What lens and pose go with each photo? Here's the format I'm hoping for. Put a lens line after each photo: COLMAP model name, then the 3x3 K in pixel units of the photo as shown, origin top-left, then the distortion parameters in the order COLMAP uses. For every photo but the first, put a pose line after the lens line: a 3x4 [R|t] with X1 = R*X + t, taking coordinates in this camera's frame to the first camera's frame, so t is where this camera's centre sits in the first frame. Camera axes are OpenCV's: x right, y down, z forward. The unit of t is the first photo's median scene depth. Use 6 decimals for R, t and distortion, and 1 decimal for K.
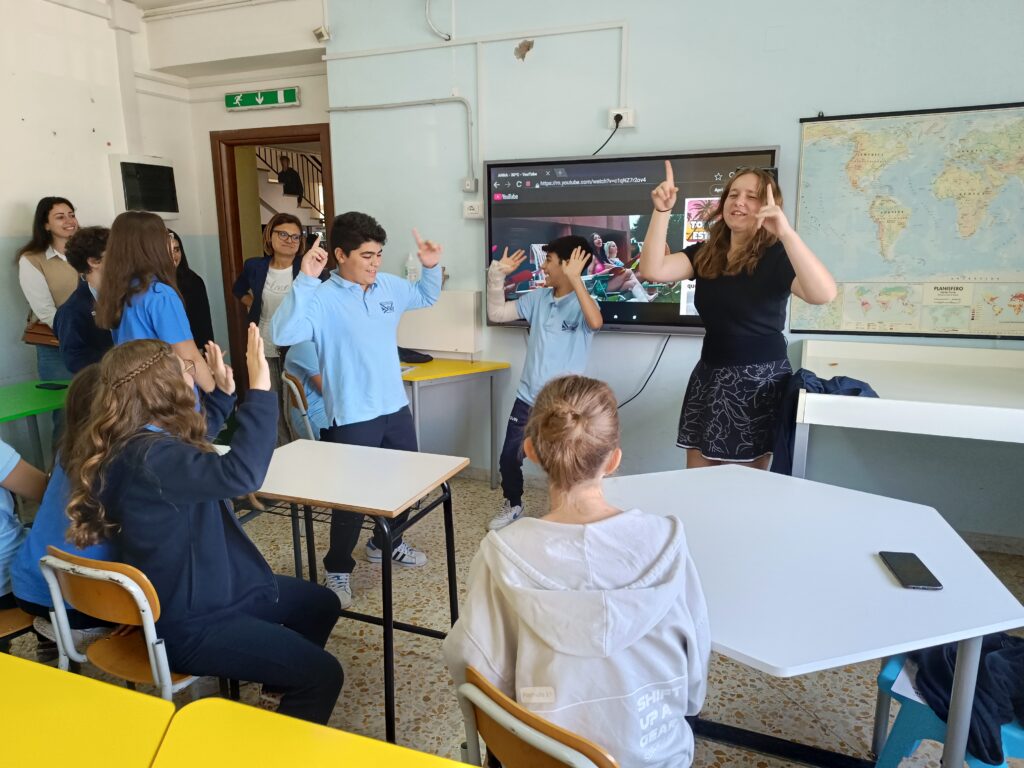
lens RADIAL K [[708.9, 0, 512.7], [0, 708.9, 387.9], [0, 0, 1]] dist [0.008321, -0.004725]
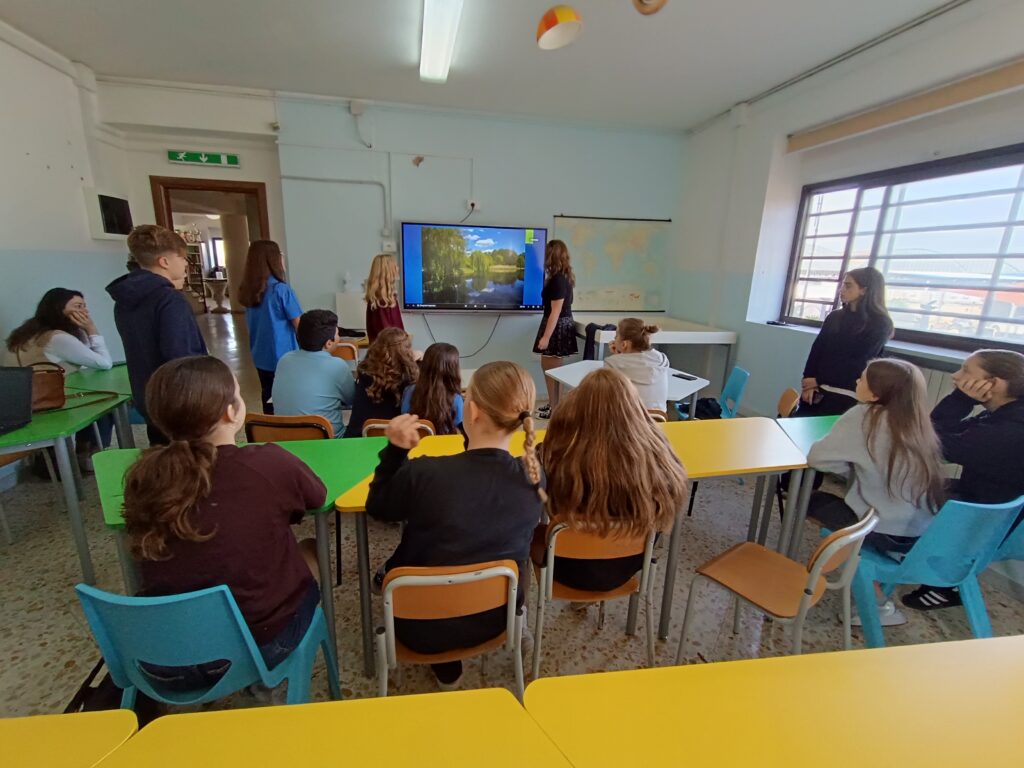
lens RADIAL K [[471.4, 0, 510.2], [0, 471.4, 385.0], [0, 0, 1]] dist [0.001556, 0.001080]
pose [[0.839113, -0.103493, 0.534020, -0.441310], [0.079966, 0.994537, 0.067089, 0.034168], [-0.538047, -0.013592, 0.842806, -0.149779]]
